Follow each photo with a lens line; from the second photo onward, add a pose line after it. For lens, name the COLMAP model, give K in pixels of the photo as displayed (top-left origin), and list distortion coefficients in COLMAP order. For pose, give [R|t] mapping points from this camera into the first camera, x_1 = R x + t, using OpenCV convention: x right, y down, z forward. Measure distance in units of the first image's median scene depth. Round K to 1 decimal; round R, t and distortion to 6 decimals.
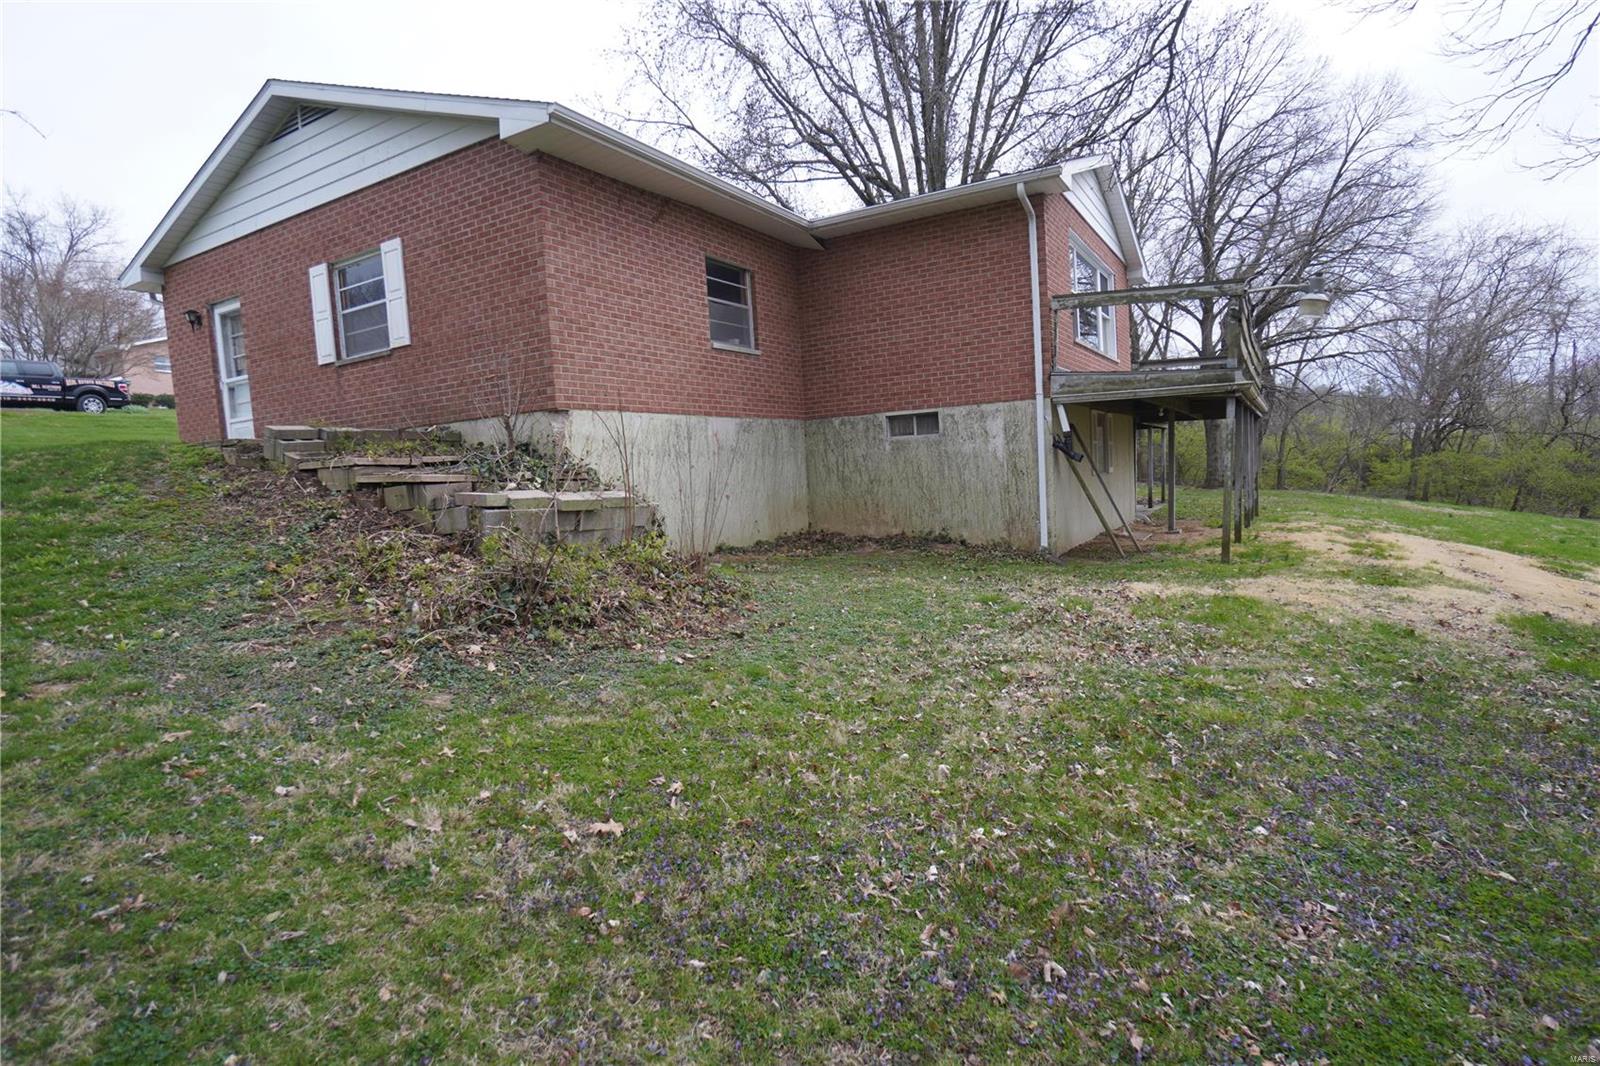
lens RADIAL K [[824.2, 0, 800.0], [0, 824.2, 533.0], [0, 0, 1]] dist [-0.015057, -0.000106]
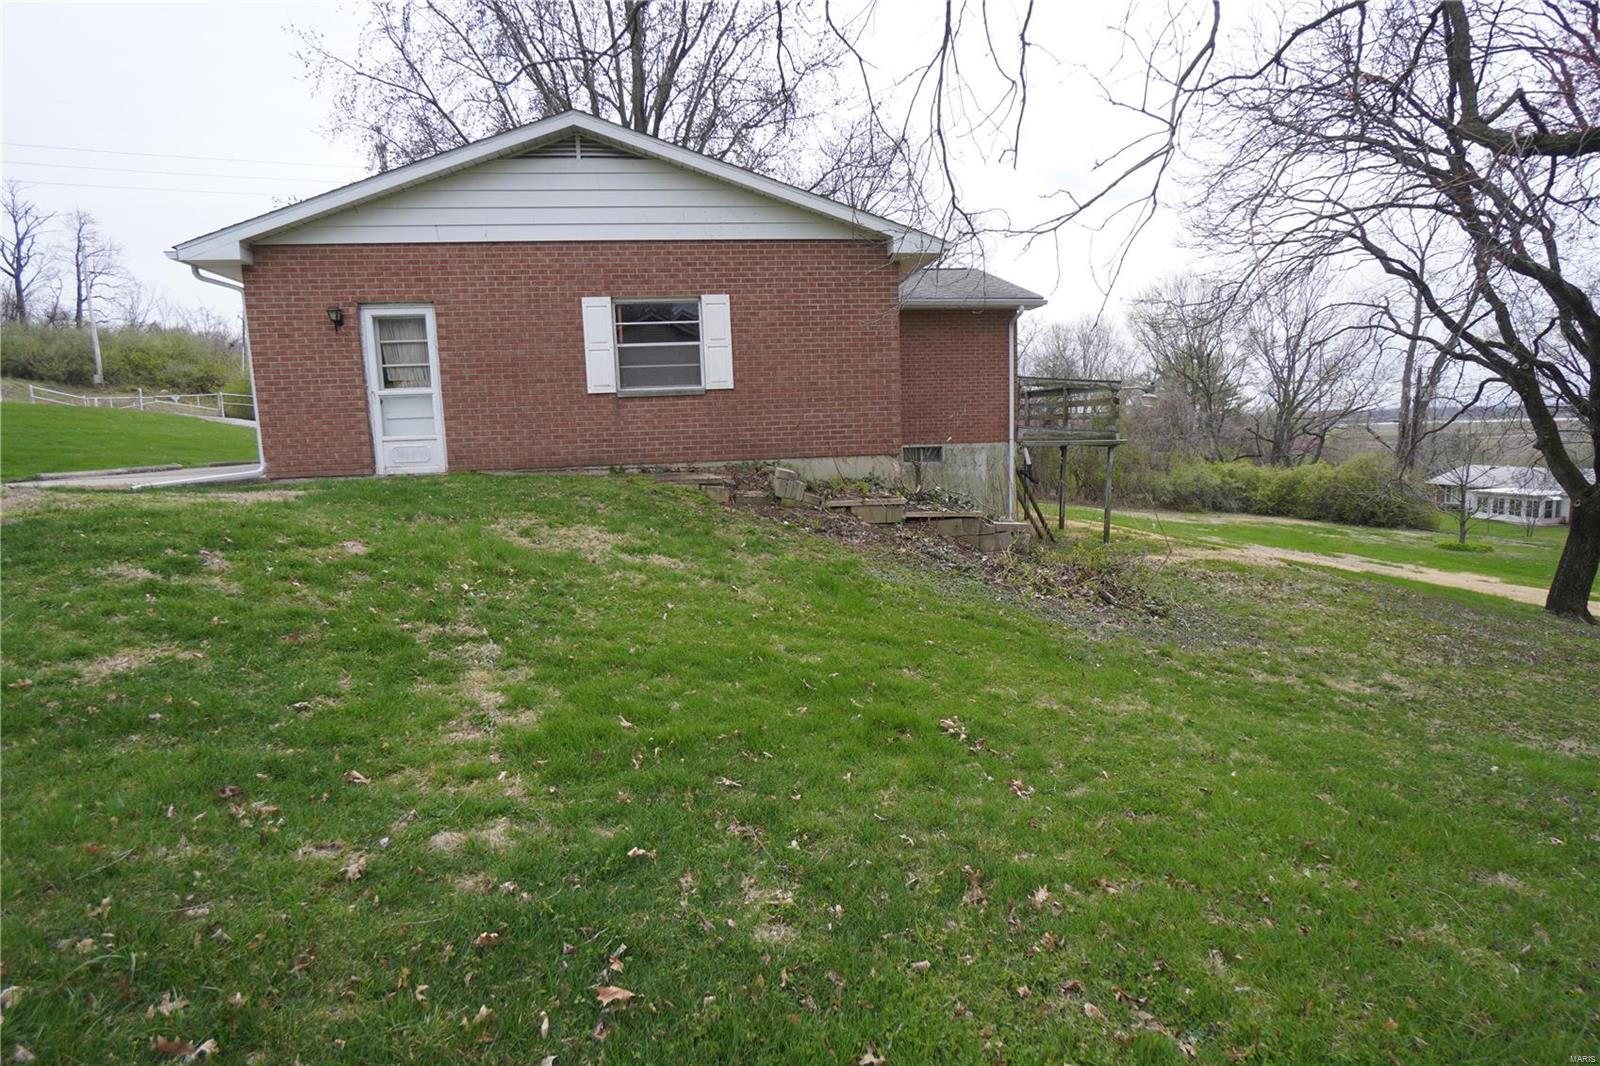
lens RADIAL K [[824.2, 0, 800.0], [0, 824.2, 533.0], [0, 0, 1]] dist [-0.015057, -0.000106]
pose [[0.784859, -0.044065, 0.618106, -0.989748], [0.031651, 0.999017, 0.031031, -0.053721], [-0.618866, -0.004791, 0.785482, 0.032329]]
